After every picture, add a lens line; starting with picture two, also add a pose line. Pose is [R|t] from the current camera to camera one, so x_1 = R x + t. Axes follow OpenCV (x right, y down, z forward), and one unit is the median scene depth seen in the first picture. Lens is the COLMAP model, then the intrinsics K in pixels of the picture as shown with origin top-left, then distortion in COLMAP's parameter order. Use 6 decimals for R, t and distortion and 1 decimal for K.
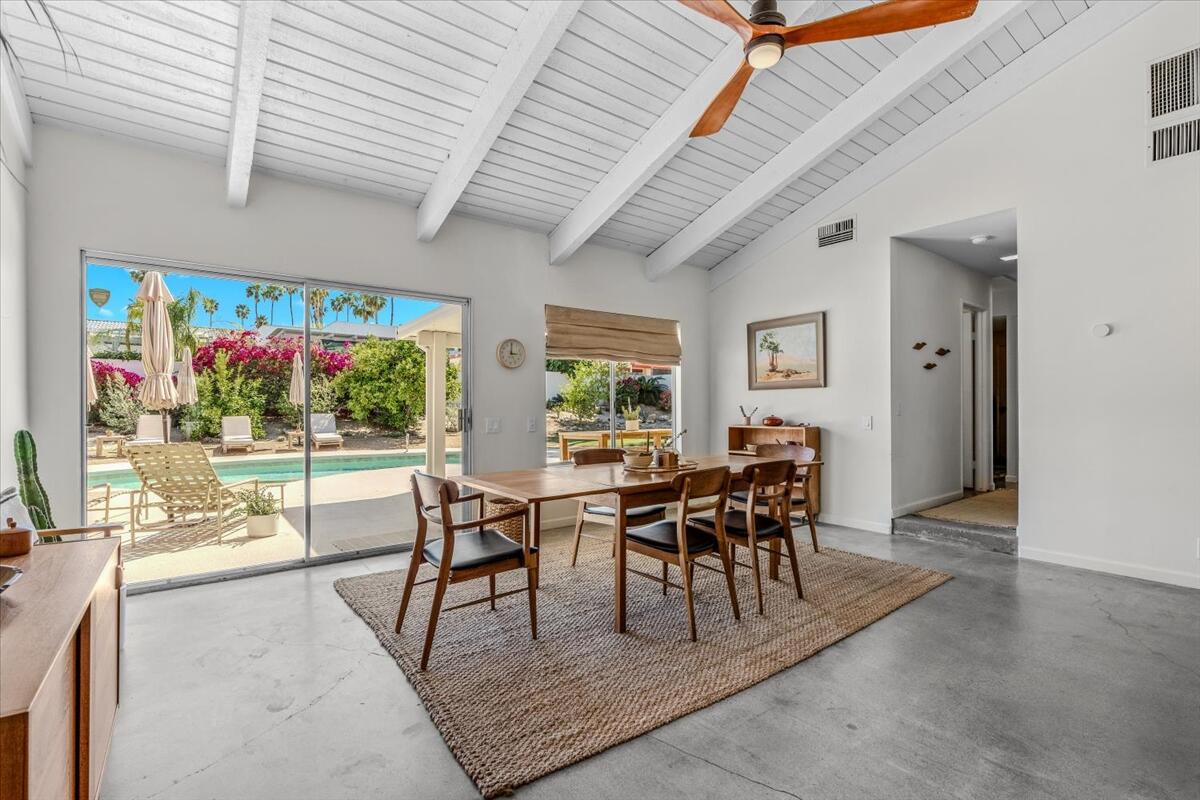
lens RADIAL K [[546.0, 0, 601.2], [0, 546.0, 403.2], [0, 0, 1]] dist [0.000360, 0.000046]
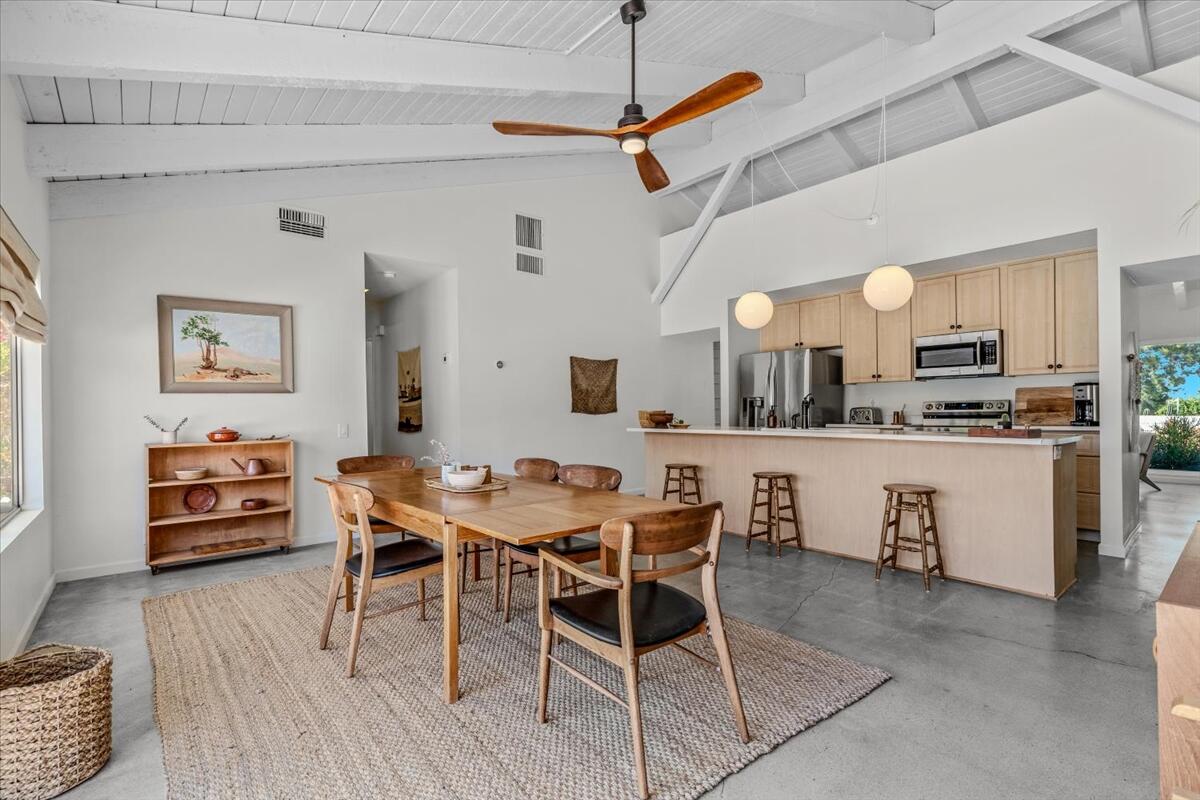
lens RADIAL K [[546.0, 0, 596.8], [0, 546.0, 404.2], [0, 0, 1]] dist [0.000360, 0.000046]
pose [[-0.043415, 0.008017, 0.999025, -0.480637], [0.006852, 0.999947, -0.007727, -0.000811], [-0.999034, 0.006510, -0.043468, 0.540796]]
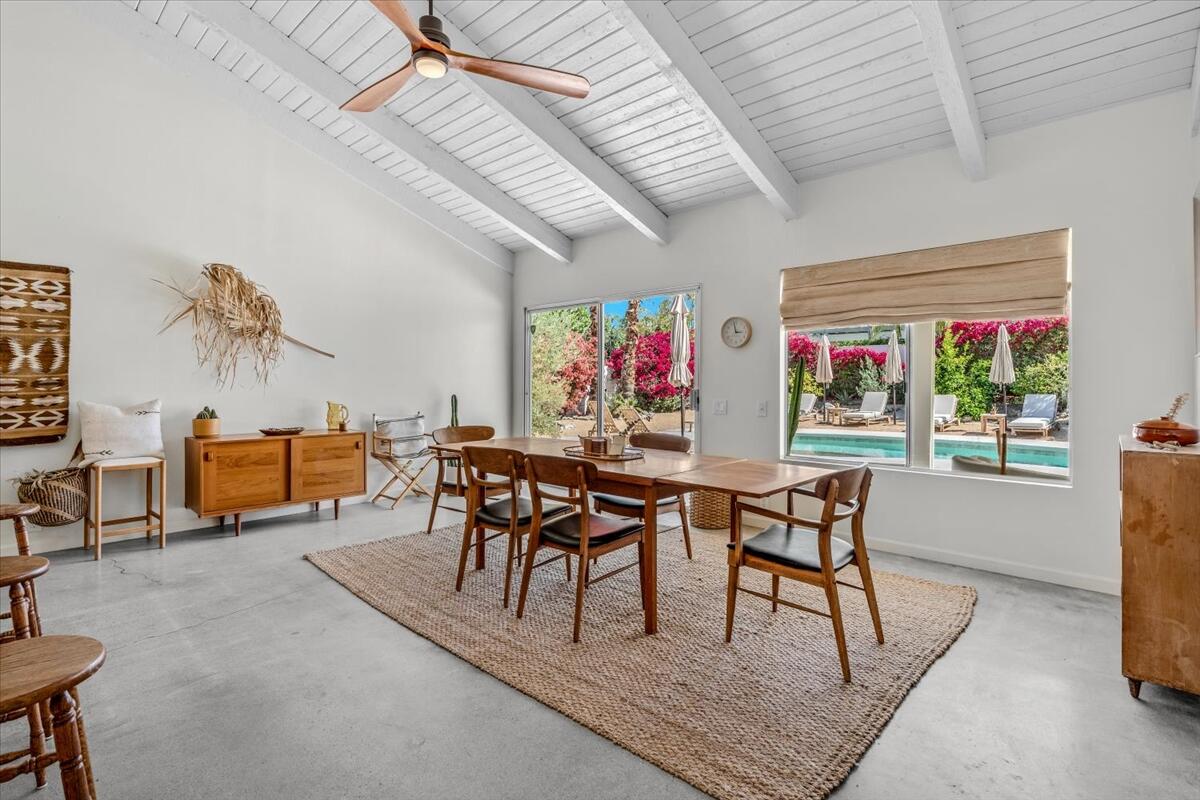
lens RADIAL K [[565.7, 0, 590.3], [0, 565.7, 380.4], [0, 0, 1]] dist [-0.000156, 0.000099]
pose [[0.155273, 0.000221, -0.987872, 0.684444], [-0.000927, 1.000000, 0.000078, -0.006136], [0.987871, 0.000904, 0.155273, 0.532271]]
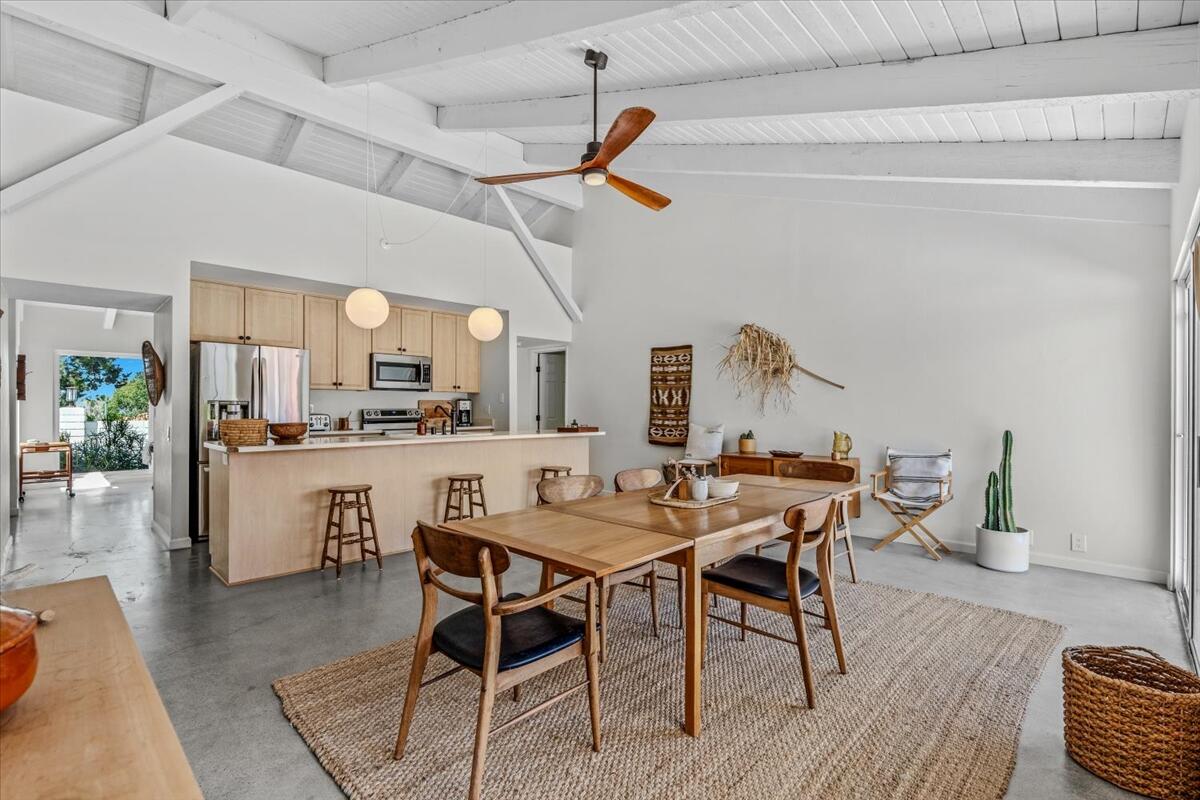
lens RADIAL K [[546.0, 0, 598.3], [0, 546.0, 418.1], [0, 0, 1]] dist [0.000360, 0.000046]
pose [[-0.988854, 0.002153, -0.148872, 0.239297], [0.000004, 0.999896, 0.014439, -0.007327], [0.148888, 0.014278, -0.988751, 1.131632]]
